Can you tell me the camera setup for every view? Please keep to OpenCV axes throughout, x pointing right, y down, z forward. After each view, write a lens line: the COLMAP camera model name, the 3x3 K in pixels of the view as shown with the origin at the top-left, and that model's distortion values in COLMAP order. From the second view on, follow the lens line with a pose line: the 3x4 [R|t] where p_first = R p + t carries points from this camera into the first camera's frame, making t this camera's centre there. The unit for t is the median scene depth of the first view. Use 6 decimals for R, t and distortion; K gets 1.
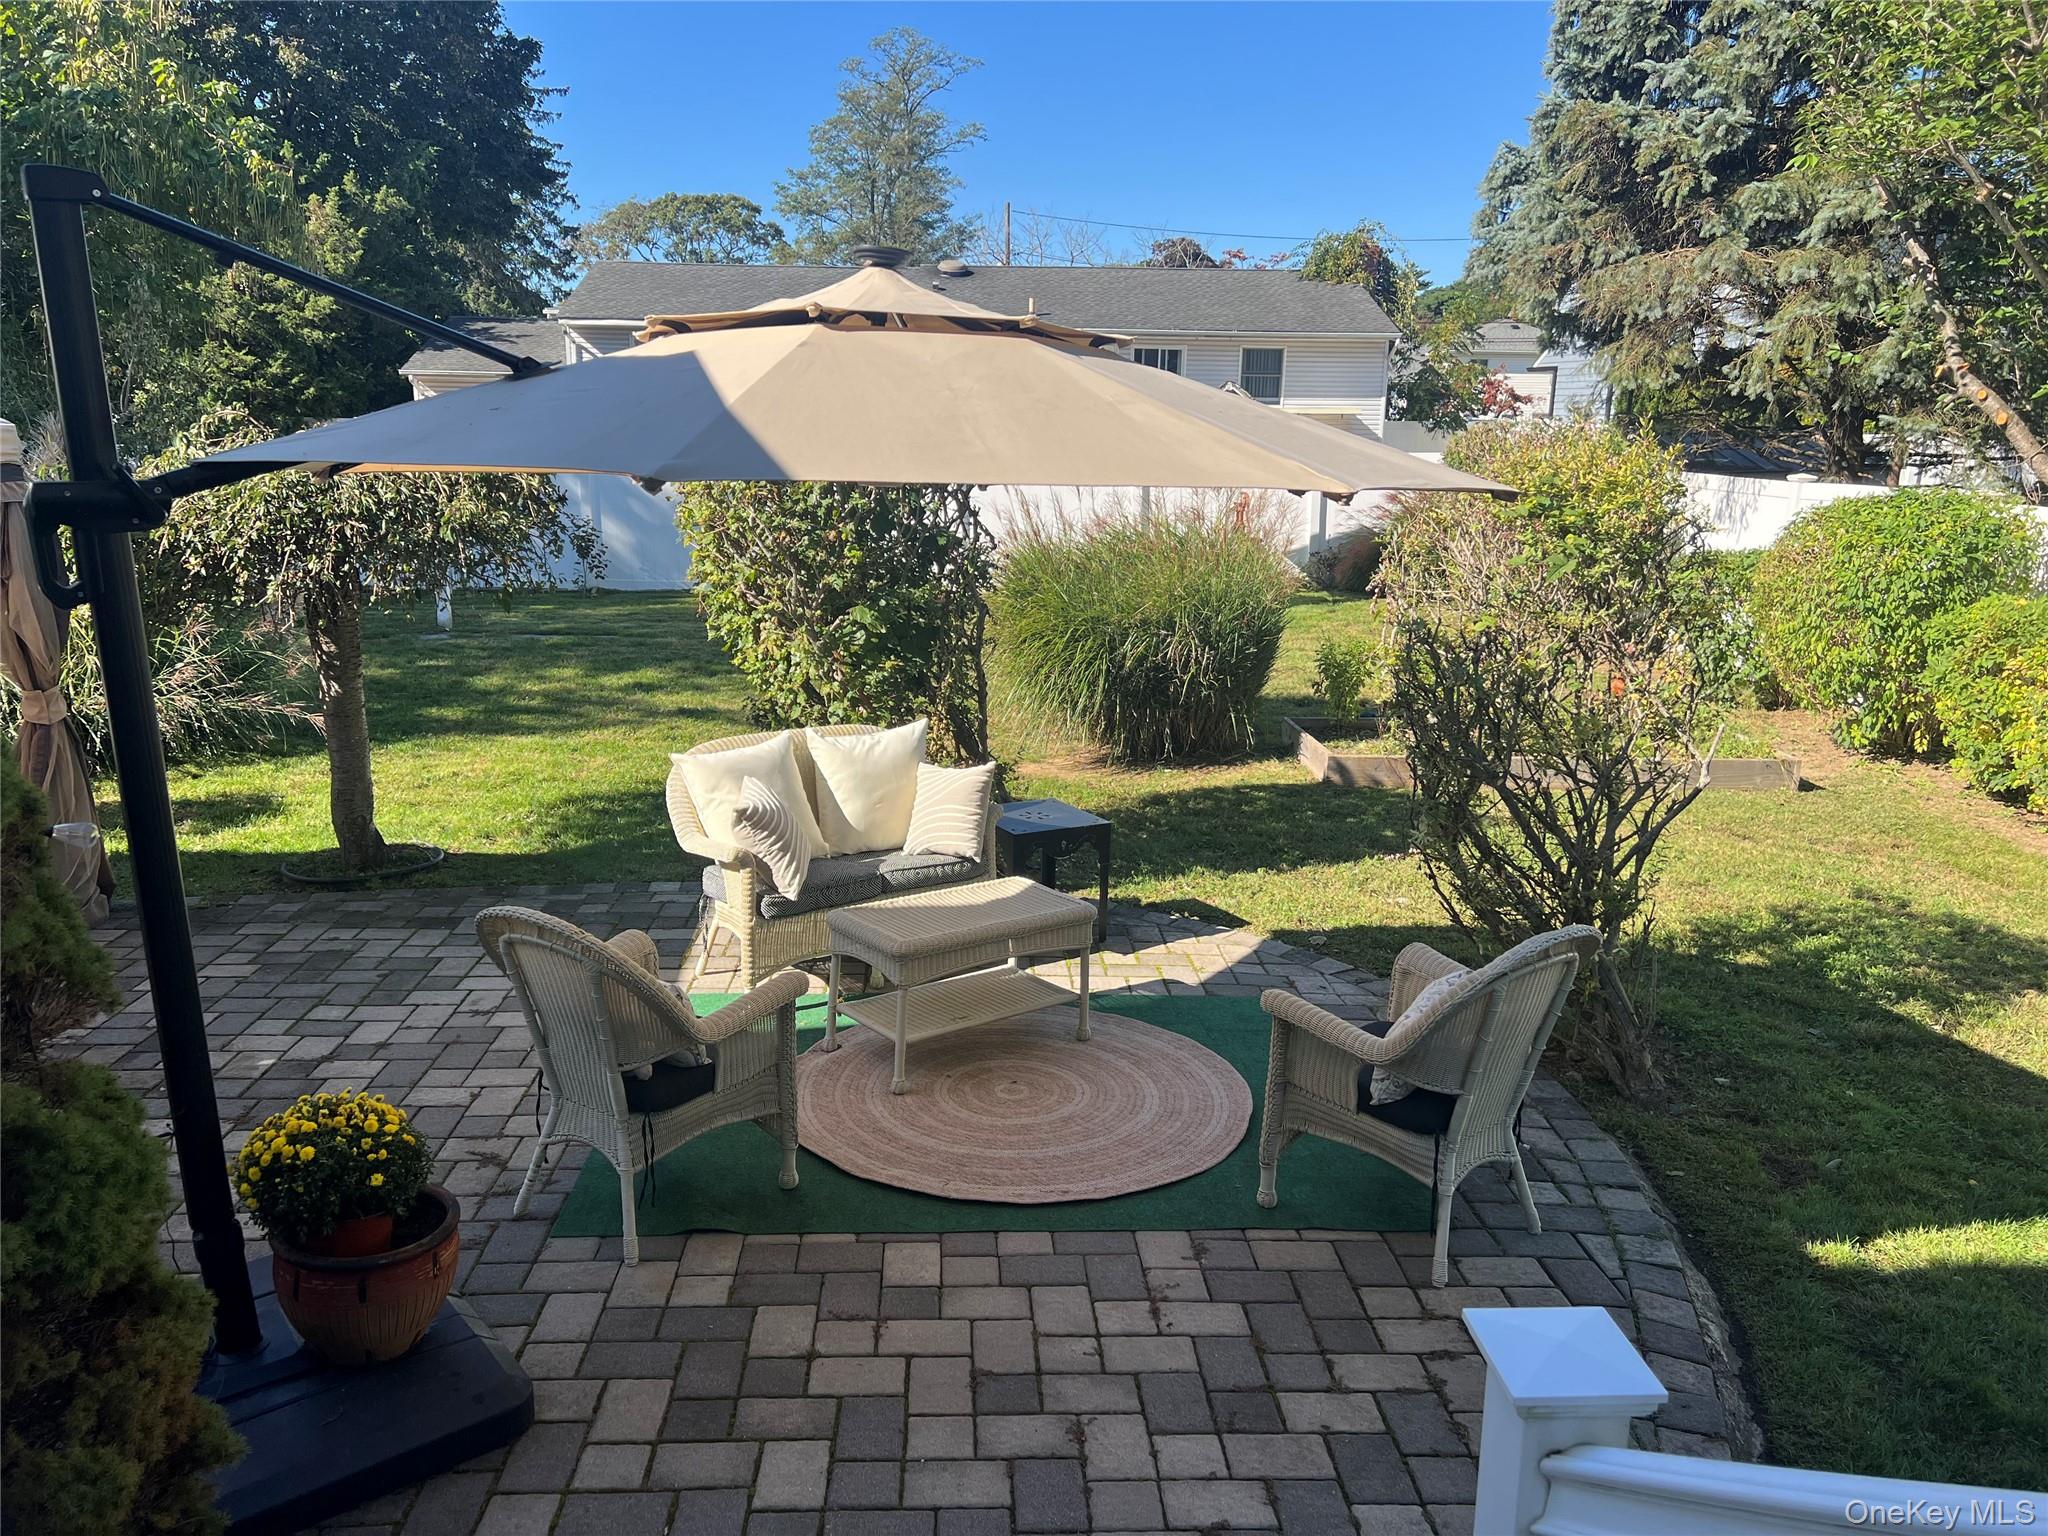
lens RADIAL K [[1541.2, 0, 1025.4], [0, 1541.2, 766.3], [0, 0, 1]] dist [0.057395, 0.002763]
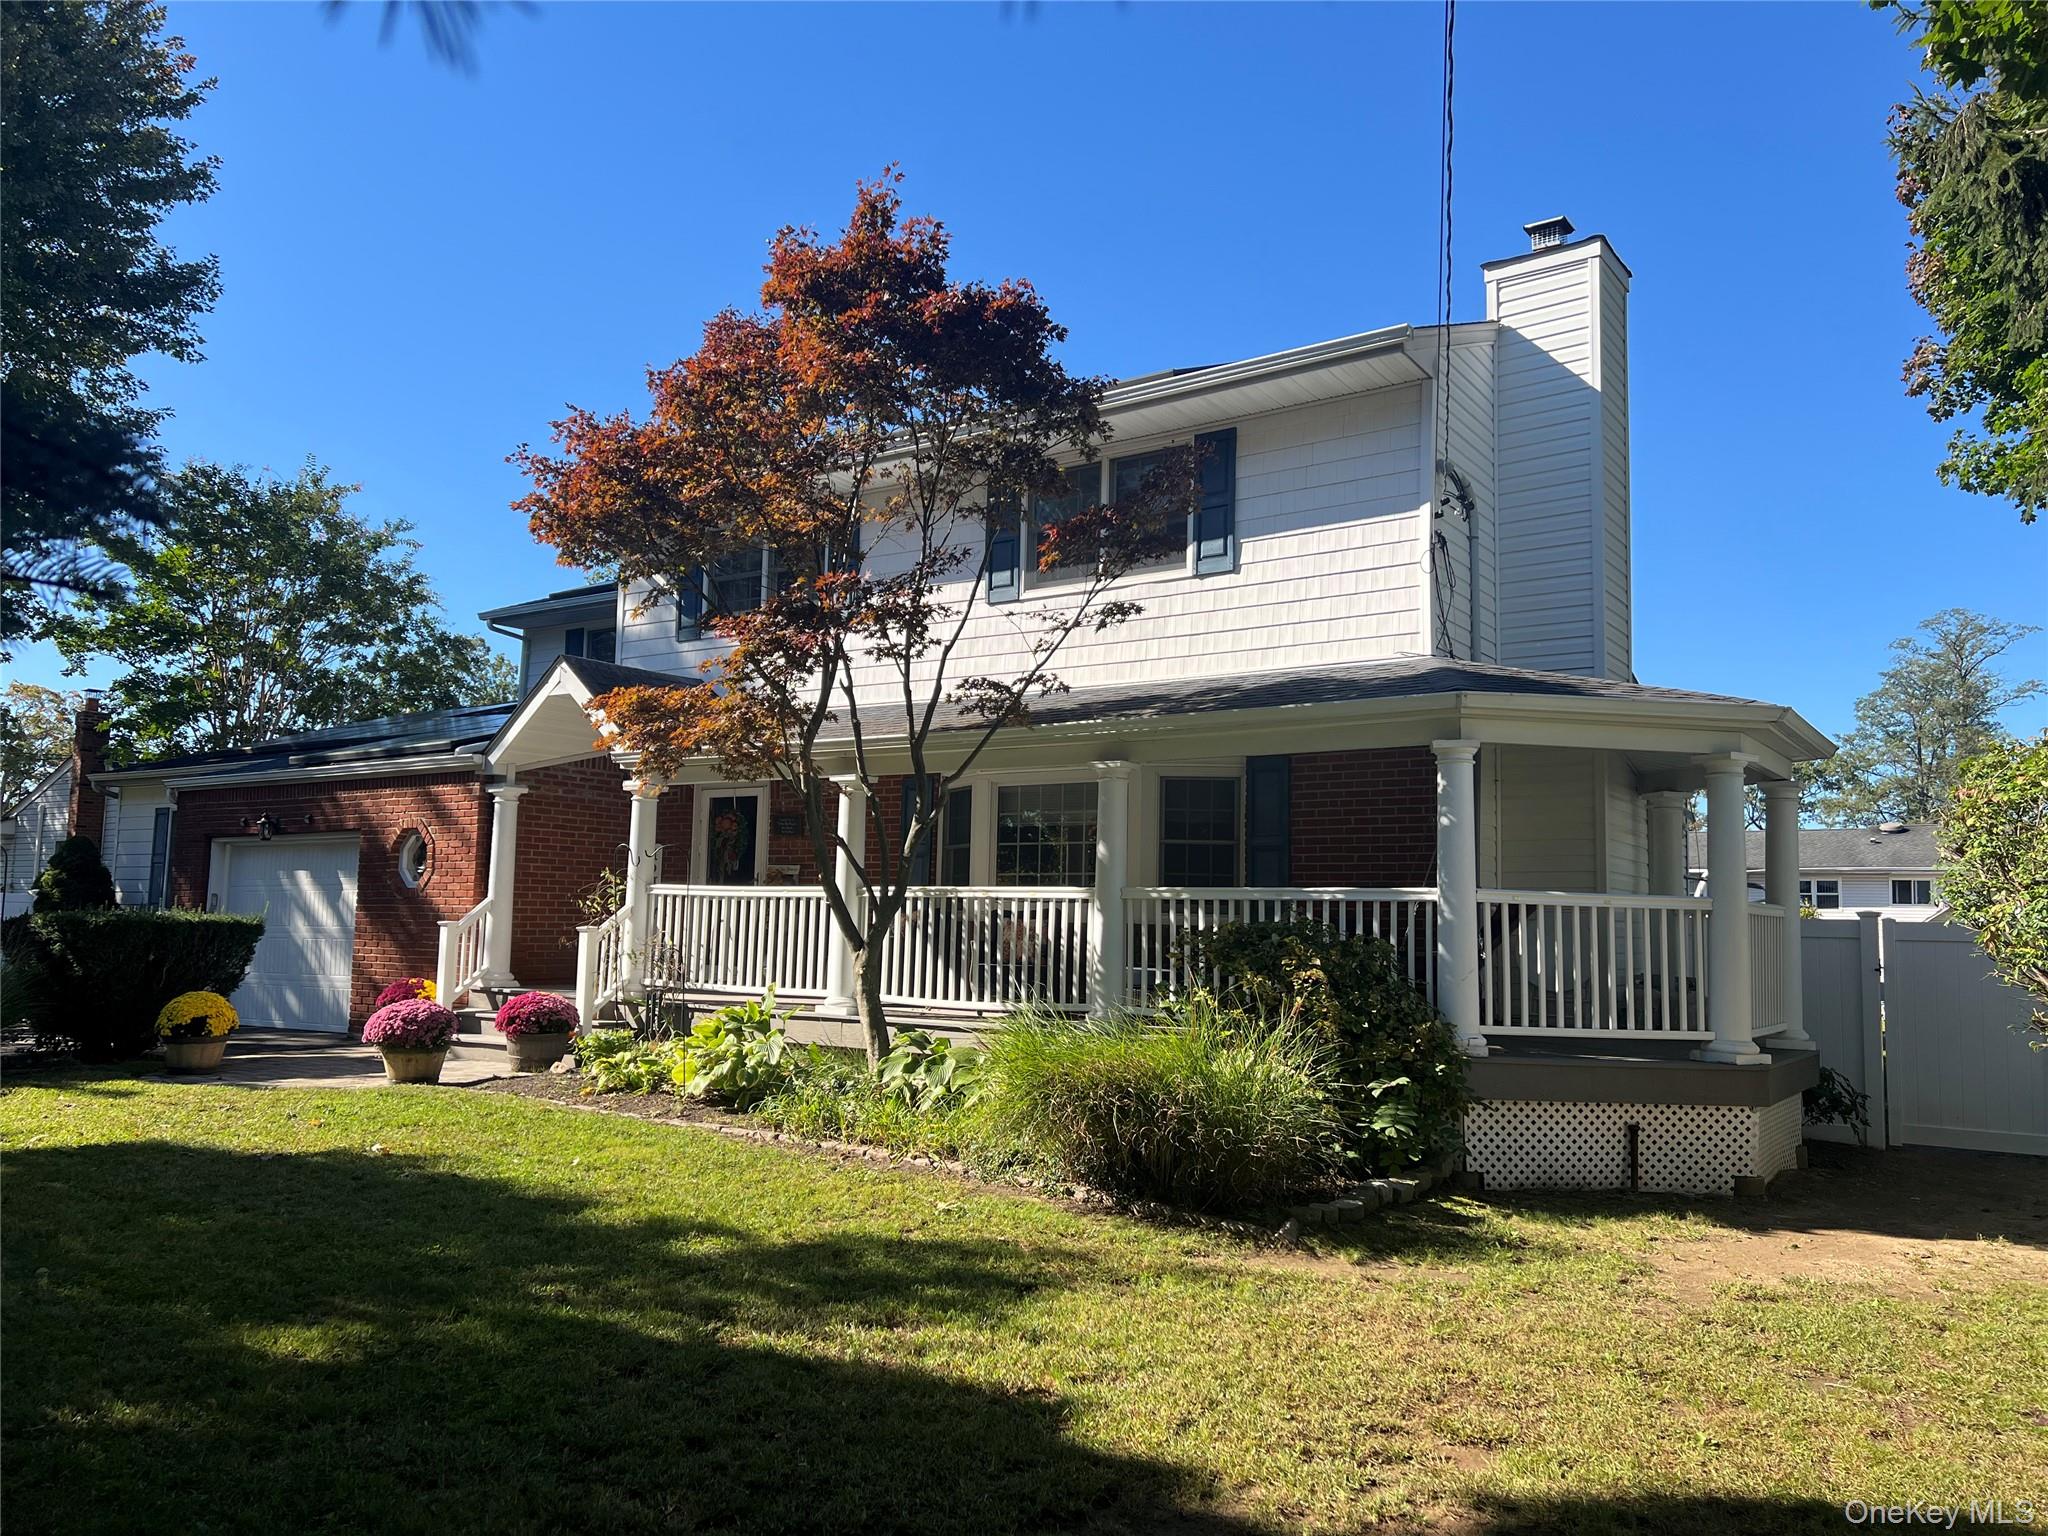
lens RADIAL K [[1541.2, 0, 1021.2], [0, 1541.2, 773.4], [0, 0, 1]] dist [0.057395, 0.002763]
pose [[0.792419, -0.060871, -0.606933, 0.069752], [-0.144218, 0.948102, -0.283380, 0.052751], [0.592684, 0.312086, 0.742515, -0.191154]]
